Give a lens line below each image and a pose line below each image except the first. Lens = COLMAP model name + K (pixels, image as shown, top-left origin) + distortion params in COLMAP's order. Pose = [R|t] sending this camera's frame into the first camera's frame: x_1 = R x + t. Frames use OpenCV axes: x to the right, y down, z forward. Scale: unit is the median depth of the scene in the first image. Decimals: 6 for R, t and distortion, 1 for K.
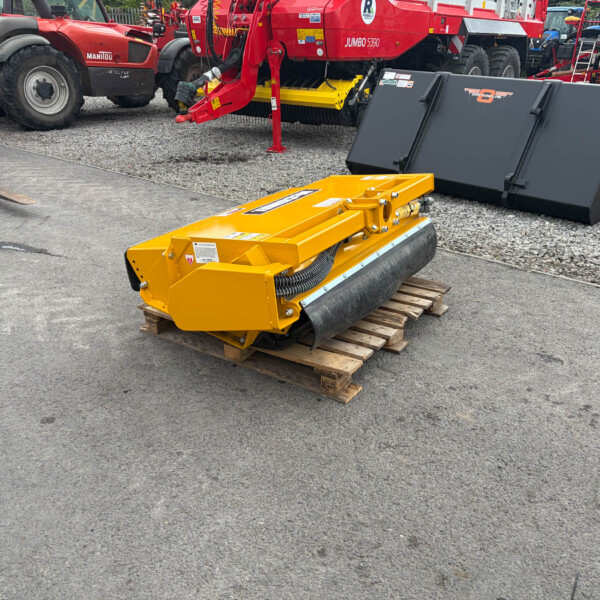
lens RADIAL K [[614.4, 0, 296.5], [0, 614.4, 289.0], [0, 0, 1]] dist [0.018183, -0.001657]
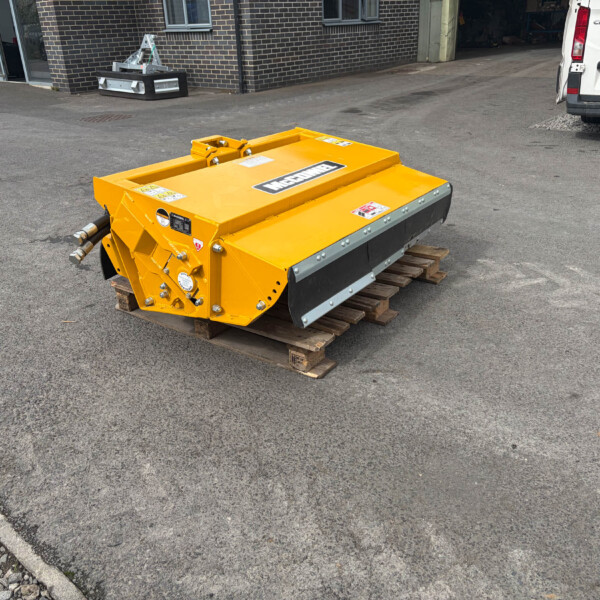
lens RADIAL K [[614.4, 0, 296.5], [0, 614.4, 289.0], [0, 0, 1]] dist [0.018183, -0.001657]
pose [[-0.998960, 0.000666, 0.045596, -0.049551], [0.033691, 0.684595, 0.728145, -0.643756], [-0.030730, 0.728923, -0.683905, 1.658028]]
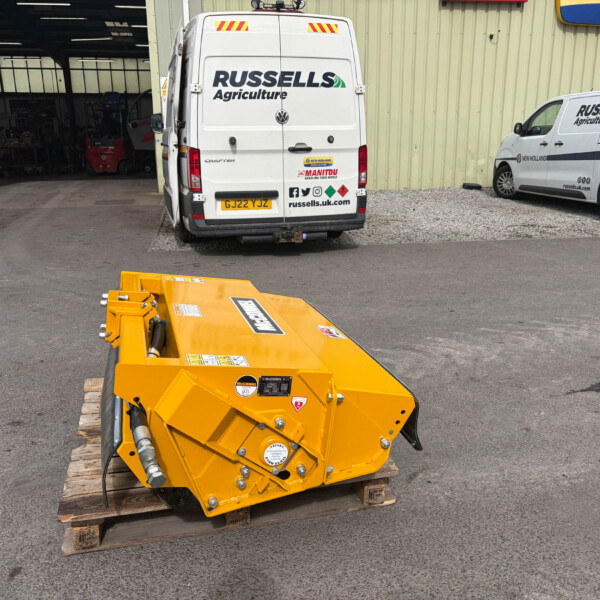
lens RADIAL K [[606.2, 0, 293.6], [0, 606.2, 299.1], [0, 0, 1]] dist [0.111473, -0.251230]
pose [[-0.679940, 0.176140, -0.711798, 0.500347], [-0.286882, 0.829444, 0.479294, -0.545883], [0.674819, 0.530093, -0.513440, 1.399888]]
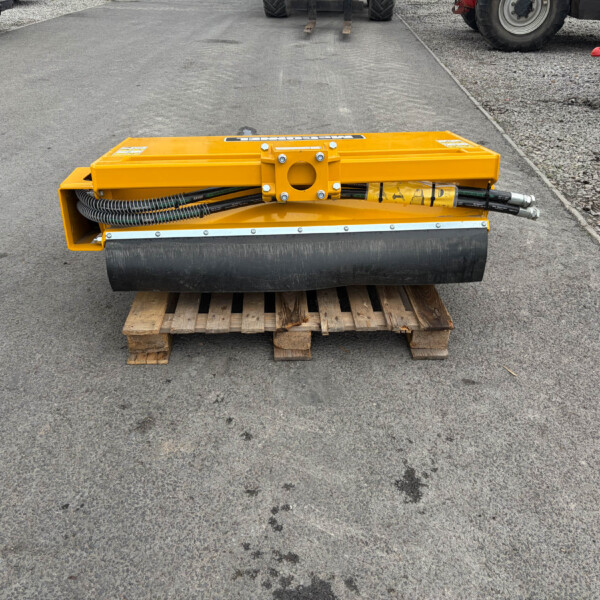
lens RADIAL K [[609.9, 0, 300.0], [0, 609.9, 300.0], [0, 0, 1]] dist [0.007964, 0.005023]
pose [[0.592061, 0.401224, -0.698916, 0.624279], [-0.310686, 0.913855, 0.261426, -0.157432], [0.743598, 0.062363, 0.665713, 0.464441]]
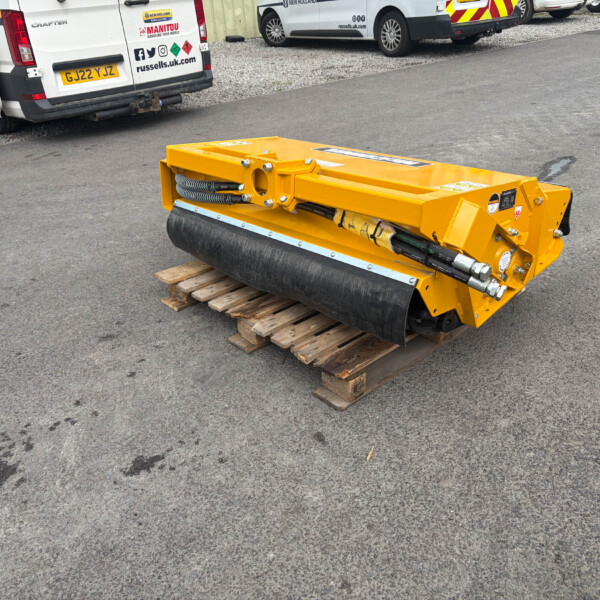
lens RADIAL K [[614.4, 0, 296.5], [0, 614.4, 289.0], [0, 0, 1]] dist [0.018183, -0.001657]
pose [[-0.259051, 0.435959, -0.861877, 0.766069], [-0.308648, 0.808186, 0.501570, -0.372066], [0.915221, 0.395949, -0.074803, 1.016495]]
